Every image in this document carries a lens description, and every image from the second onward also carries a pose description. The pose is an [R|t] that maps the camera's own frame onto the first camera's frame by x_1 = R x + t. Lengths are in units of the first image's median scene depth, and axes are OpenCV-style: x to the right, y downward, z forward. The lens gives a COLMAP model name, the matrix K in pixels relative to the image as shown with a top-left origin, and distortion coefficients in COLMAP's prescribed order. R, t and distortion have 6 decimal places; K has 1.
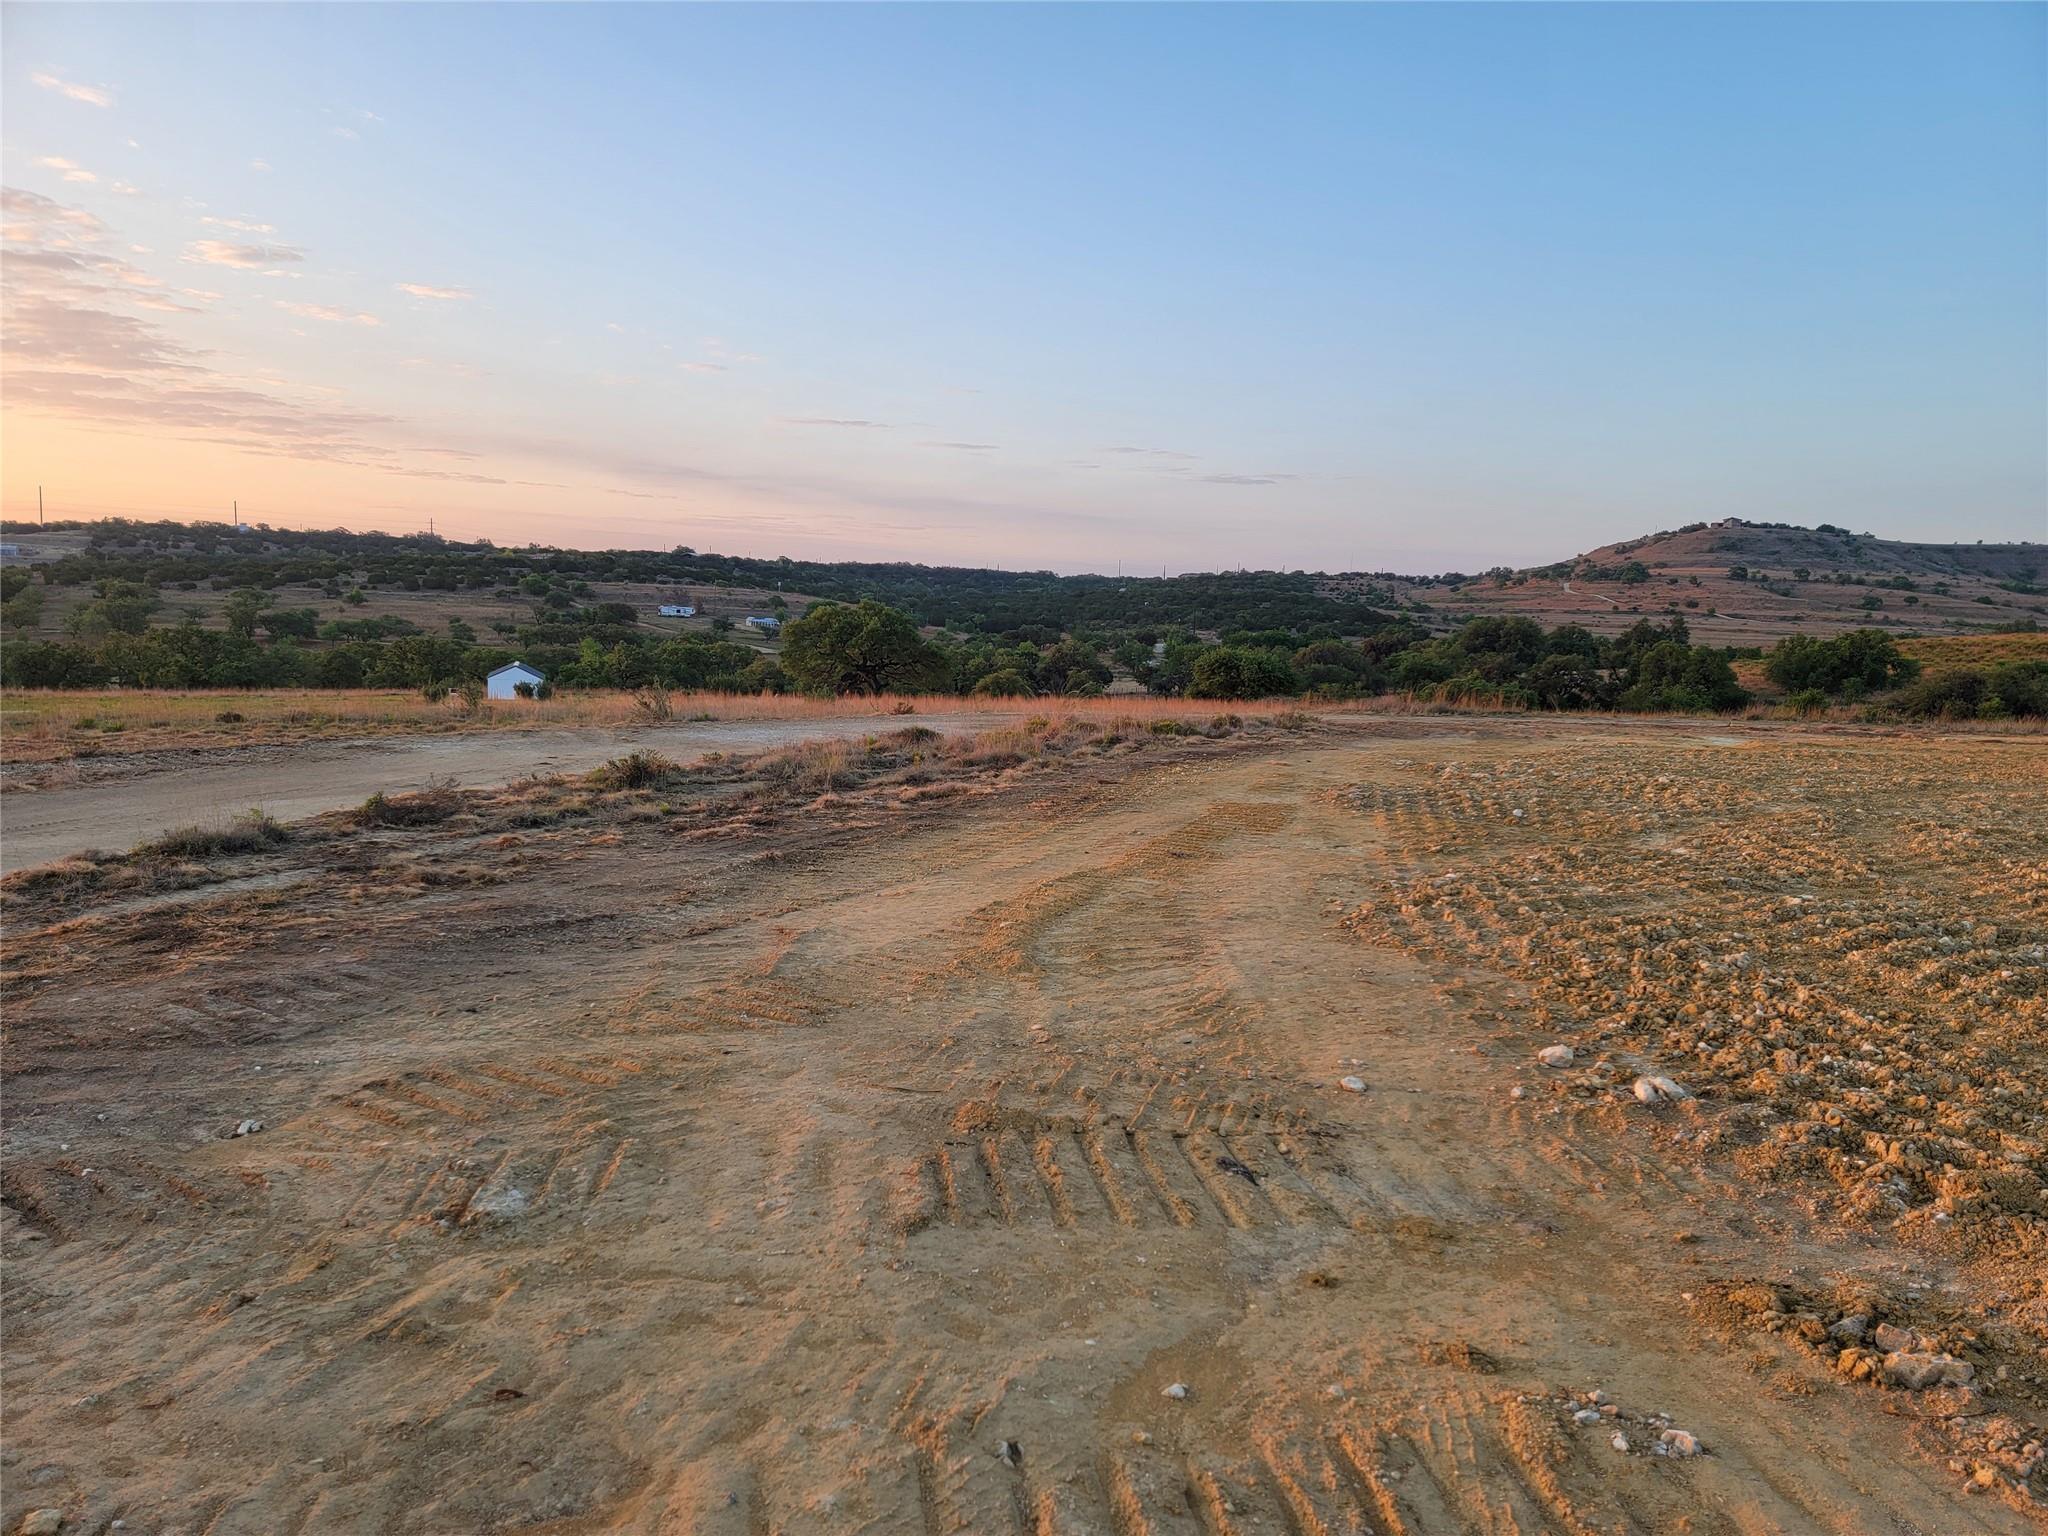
lens RADIAL K [[1411.5, 0, 1044.7], [0, 1411.5, 794.0], [0, 0, 1]] dist [0.090529, -0.074411]
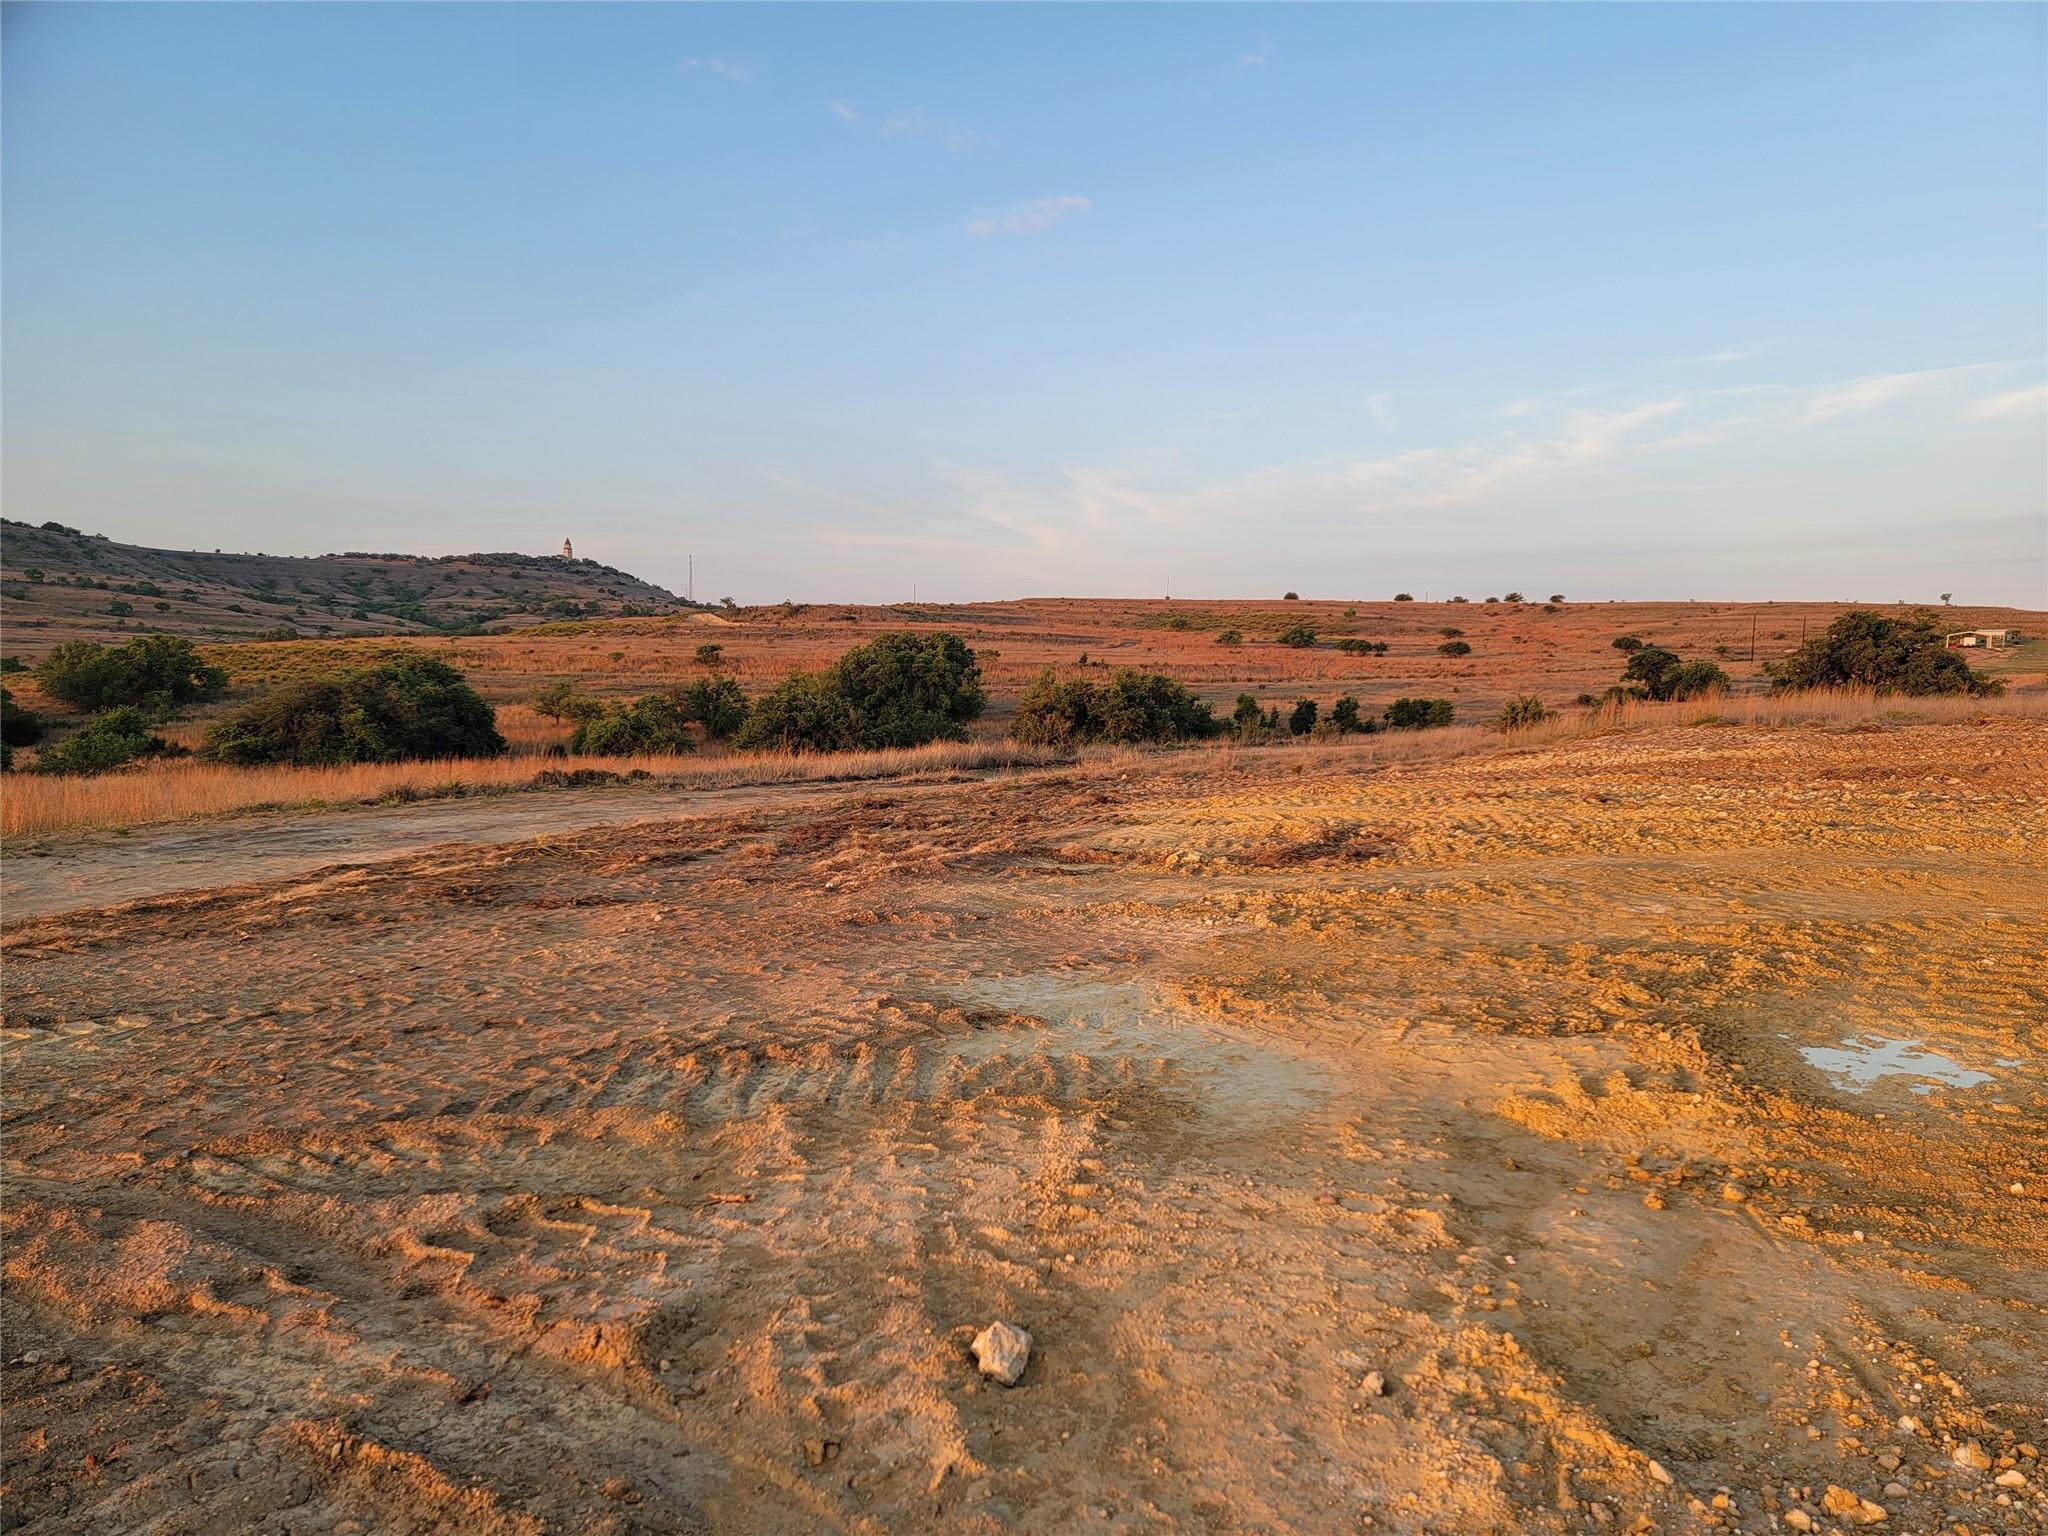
lens RADIAL K [[1411.5, 0, 1068.5], [0, 1411.5, 777.4], [0, 0, 1]] dist [0.090529, -0.074411]
pose [[0.453873, -0.092242, 0.886279, 0.076922], [0.107355, 0.993043, 0.048377, -0.025293], [-0.884576, 0.073190, 0.460618, 0.252342]]
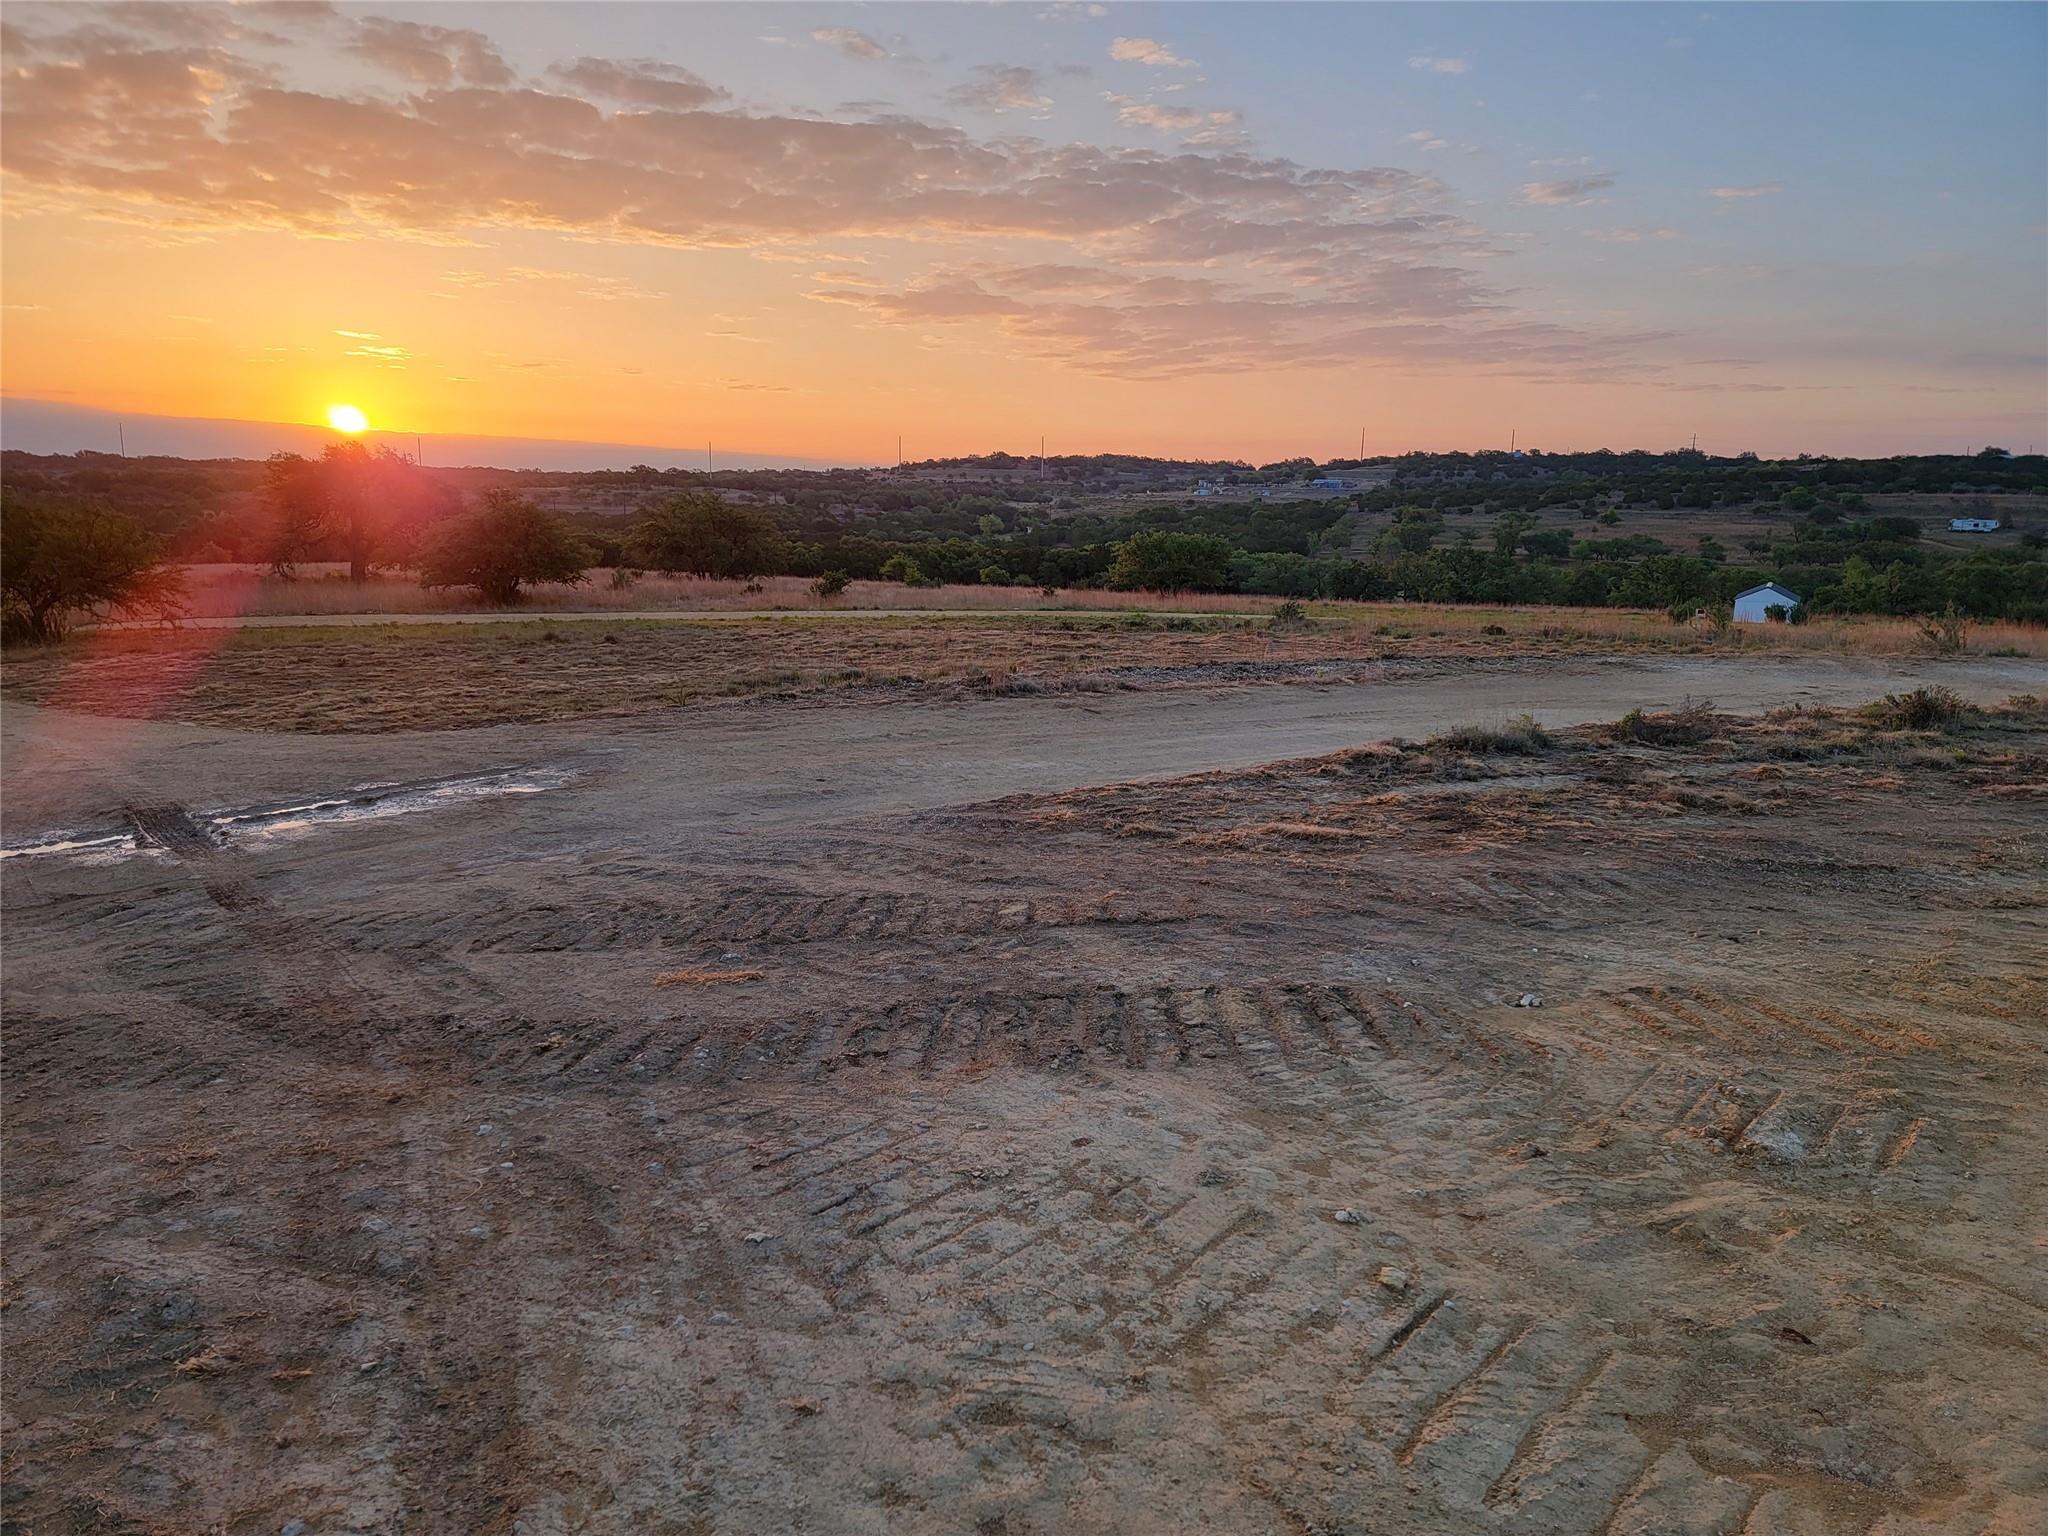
lens RADIAL K [[1411.5, 0, 1033.2], [0, 1411.5, 795.2], [0, 0, 1]] dist [0.090529, -0.074411]
pose [[0.683053, 0.130405, -0.718633, -0.003368], [-0.090039, 0.991461, 0.094332, 0.000405], [0.724798, 0.000272, 0.688962, -0.002332]]
